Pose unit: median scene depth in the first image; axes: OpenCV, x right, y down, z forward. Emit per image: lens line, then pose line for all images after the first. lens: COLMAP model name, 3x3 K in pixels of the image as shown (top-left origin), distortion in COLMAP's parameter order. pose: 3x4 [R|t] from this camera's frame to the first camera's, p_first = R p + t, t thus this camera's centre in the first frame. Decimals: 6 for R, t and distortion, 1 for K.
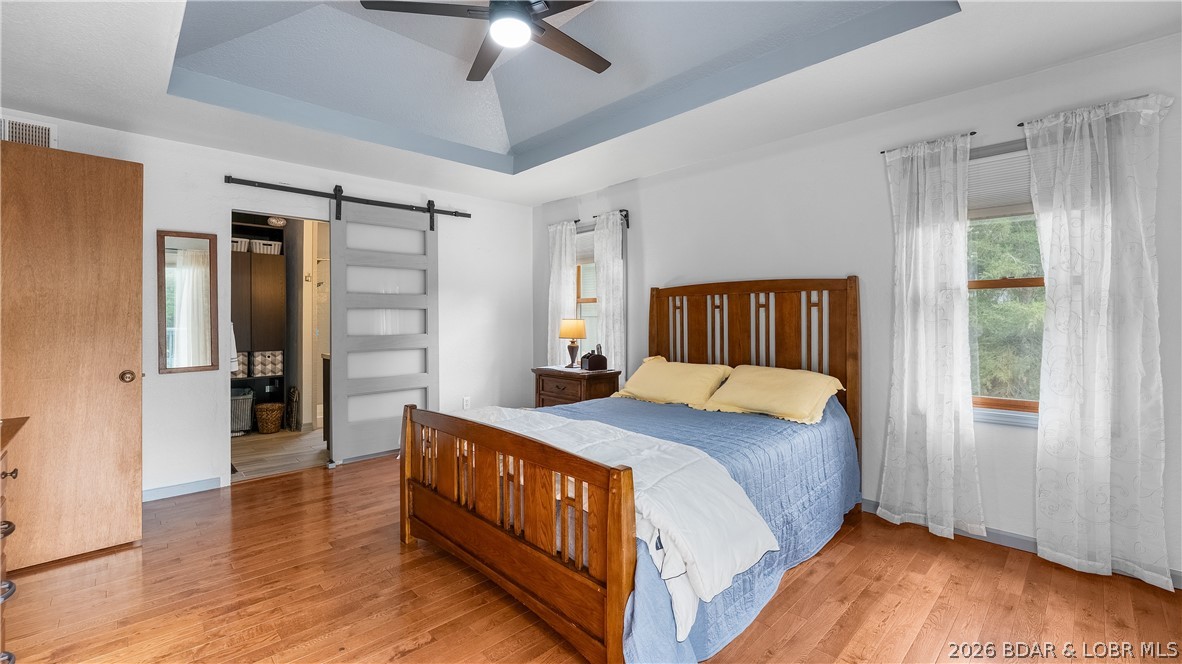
lens RADIAL K [[490.7, 0, 588.9], [0, 490.7, 313.2], [0, 0, 1]] dist [-0.000725, -0.000084]
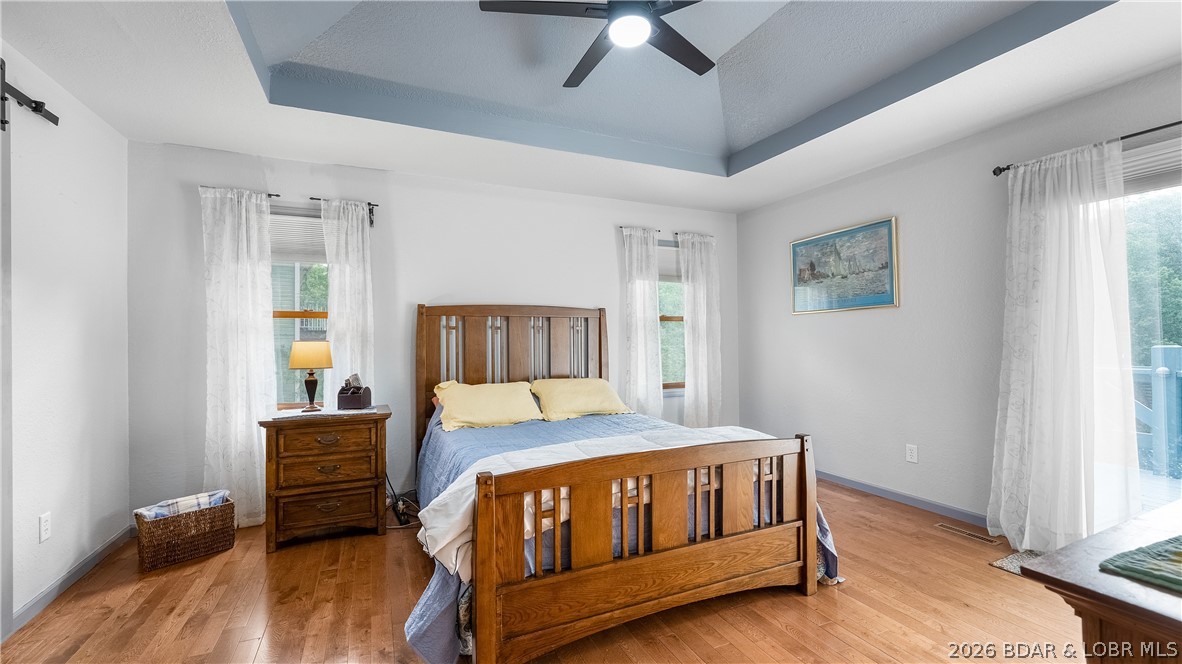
lens RADIAL K [[491.4, 0, 584.5], [0, 491.4, 335.3], [0, 0, 1]] dist [-0.001383, -0.000115]
pose [[0.332386, 0.009631, 0.943094, -0.613497], [-0.001118, 0.999951, -0.009818, 0.011331], [-0.943143, 0.002209, 0.332381, 0.444933]]
